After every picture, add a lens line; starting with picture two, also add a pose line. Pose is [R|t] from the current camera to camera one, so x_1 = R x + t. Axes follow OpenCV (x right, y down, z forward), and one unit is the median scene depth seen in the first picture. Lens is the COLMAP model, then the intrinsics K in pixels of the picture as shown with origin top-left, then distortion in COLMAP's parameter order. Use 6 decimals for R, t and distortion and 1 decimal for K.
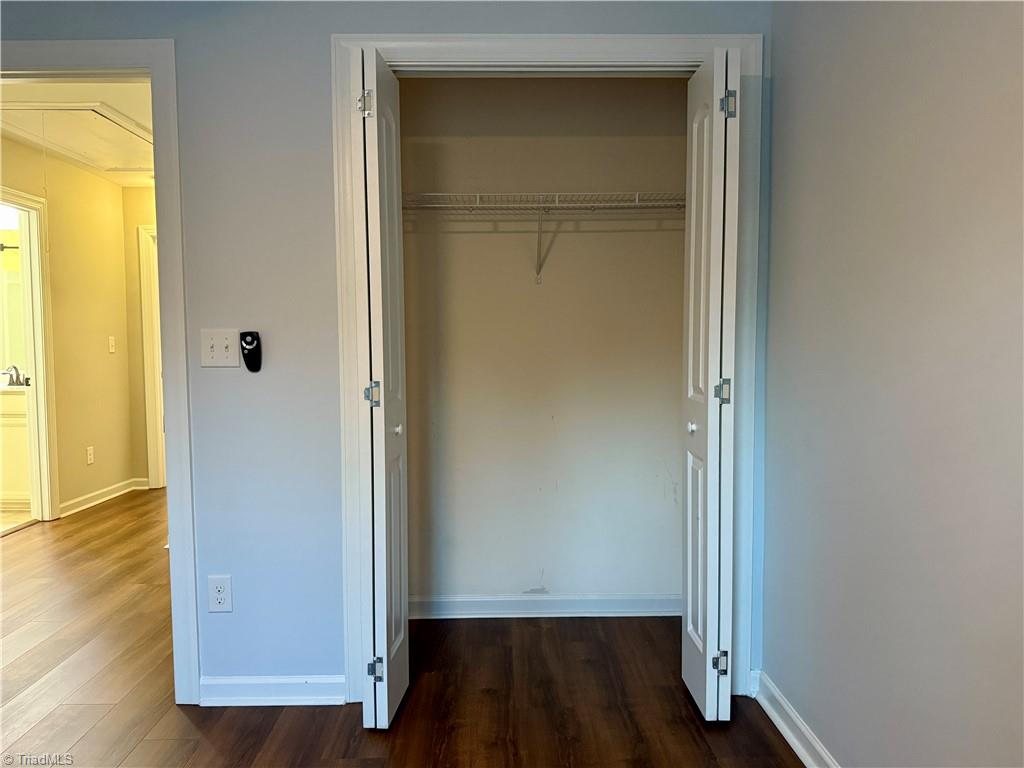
lens RADIAL K [[730.3, 0, 508.6], [0, 730.3, 387.7], [0, 0, 1]] dist [0.001121, 0.001356]
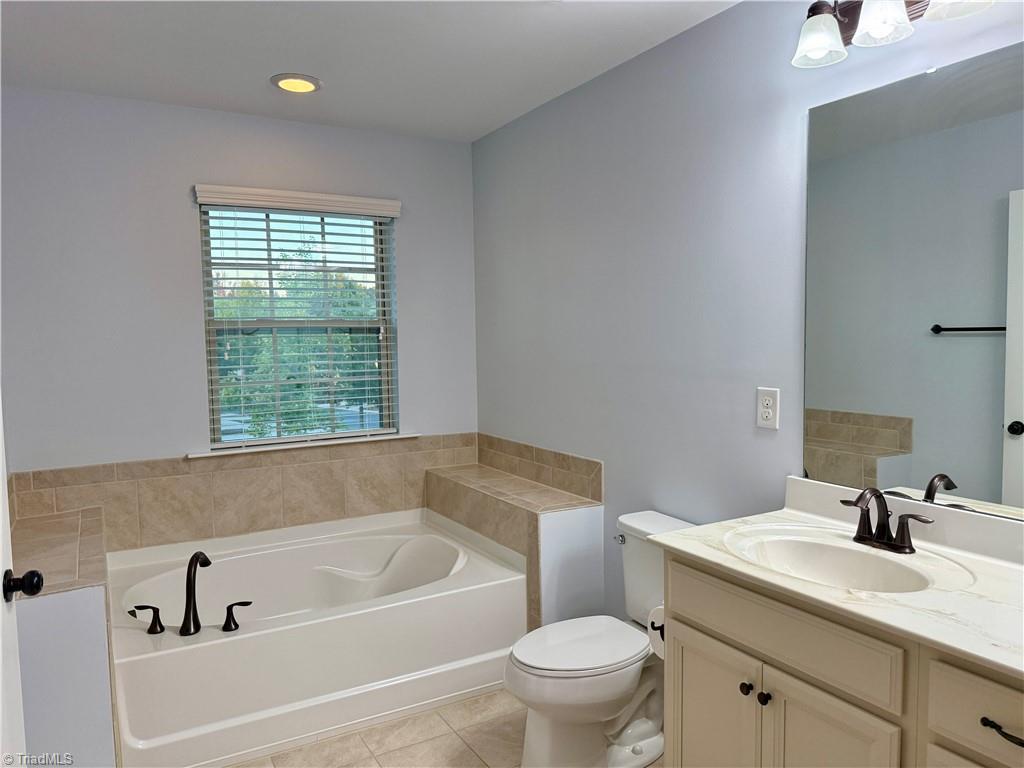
lens RADIAL K [[730.3, 0, 508.6], [0, 730.3, 387.7], [0, 0, 1]] dist [0.001121, 0.001356]
pose [[0.495321, 0.060394, -0.866608, -0.612577], [-0.044783, 0.998029, 0.043957, -0.106745], [0.867555, 0.017036, 0.497049, 0.890837]]
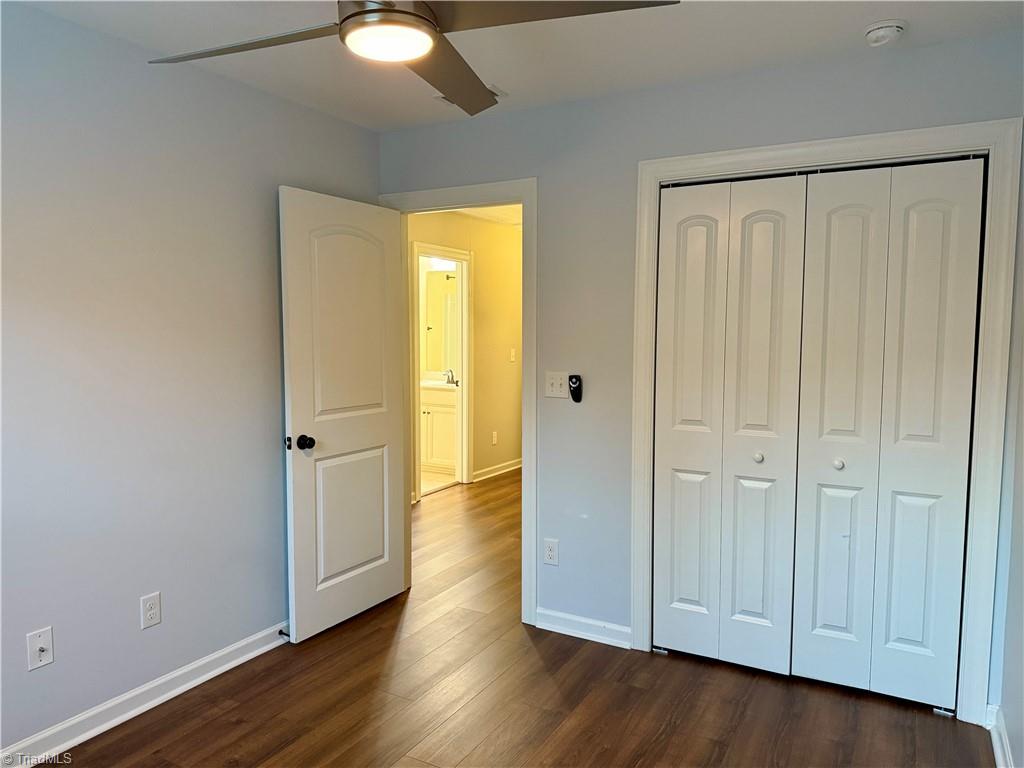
lens RADIAL K [[702.4, 0, 532.2], [0, 702.4, 389.3], [0, 0, 1]] dist [0.065311, -0.002325]
pose [[0.881346, 0.049216, -0.469902, 0.119915], [-0.042211, 0.998785, 0.025439, -0.042418], [0.470583, -0.002586, 0.882352, -0.142443]]
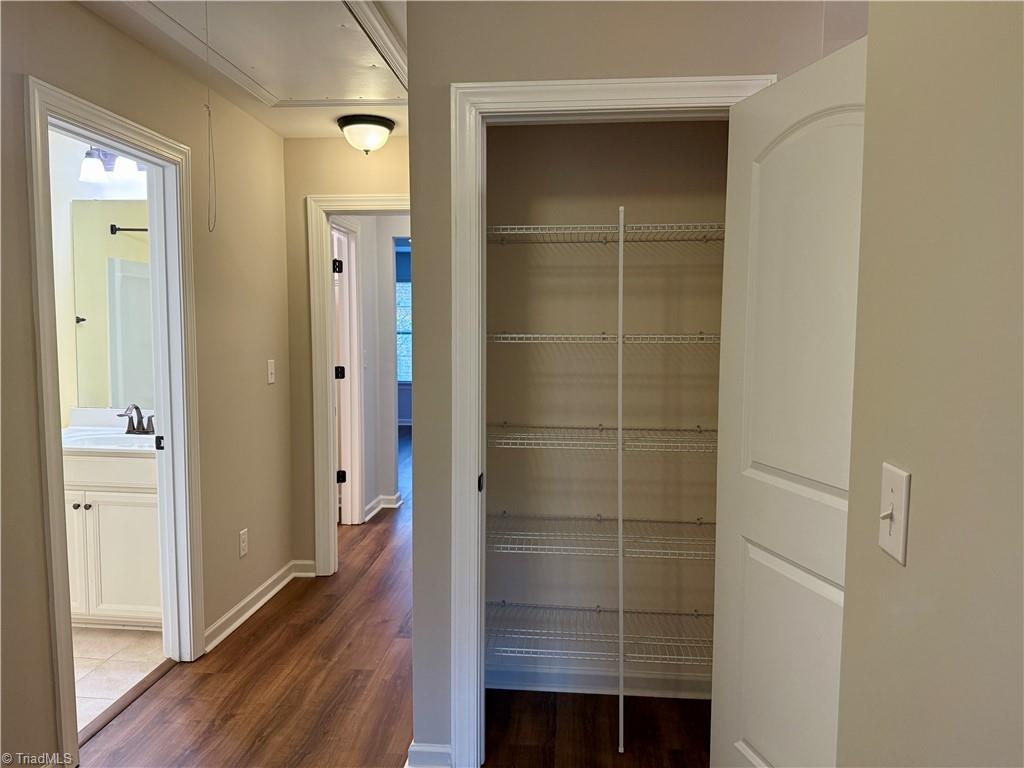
lens RADIAL K [[710.1, 0, 512.0], [0, 710.1, 384.0], [0, 0, 1]] dist [-0.003757, -0.000197]
pose [[0.996232, 0.013959, -0.085592, -0.356316], [-0.012490, 0.999766, 0.017675, -0.083652], [0.085819, -0.016539, 0.996173, 0.491208]]
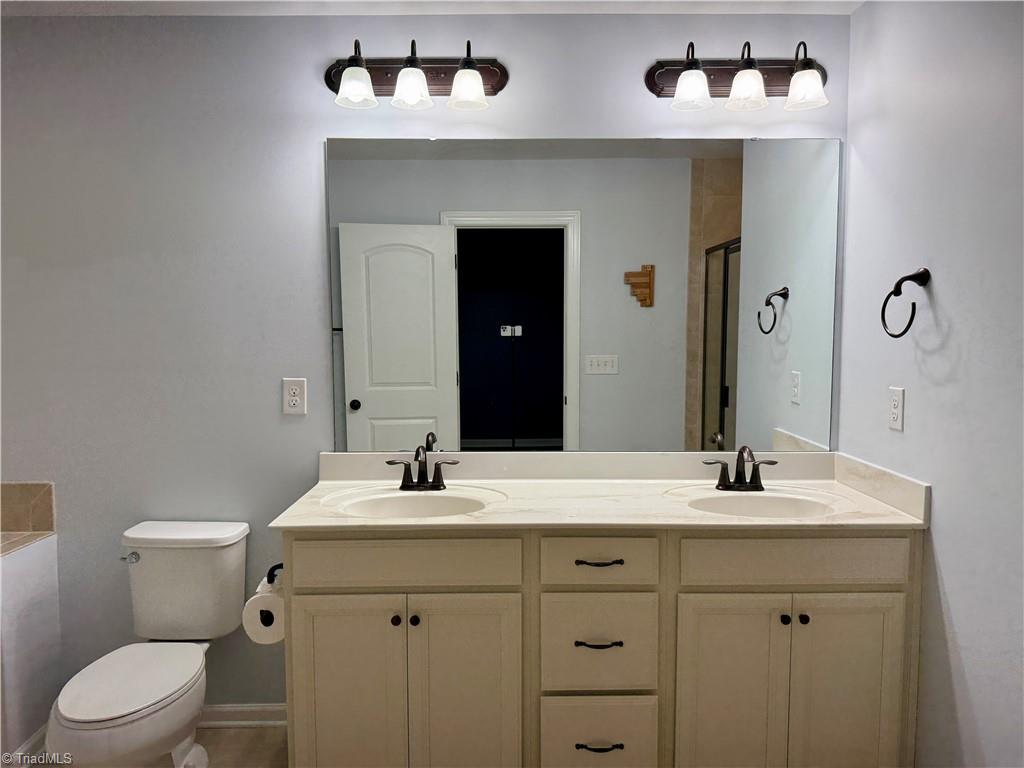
lens RADIAL K [[730.3, 0, 508.6], [0, 730.3, 387.7], [0, 0, 1]] dist [0.001121, 0.001356]
pose [[0.999987, -0.005149, -0.000079, -0.805358], [0.005149, 0.999928, 0.010864, -0.089462], [0.000023, -0.010864, 0.999941, 0.727833]]
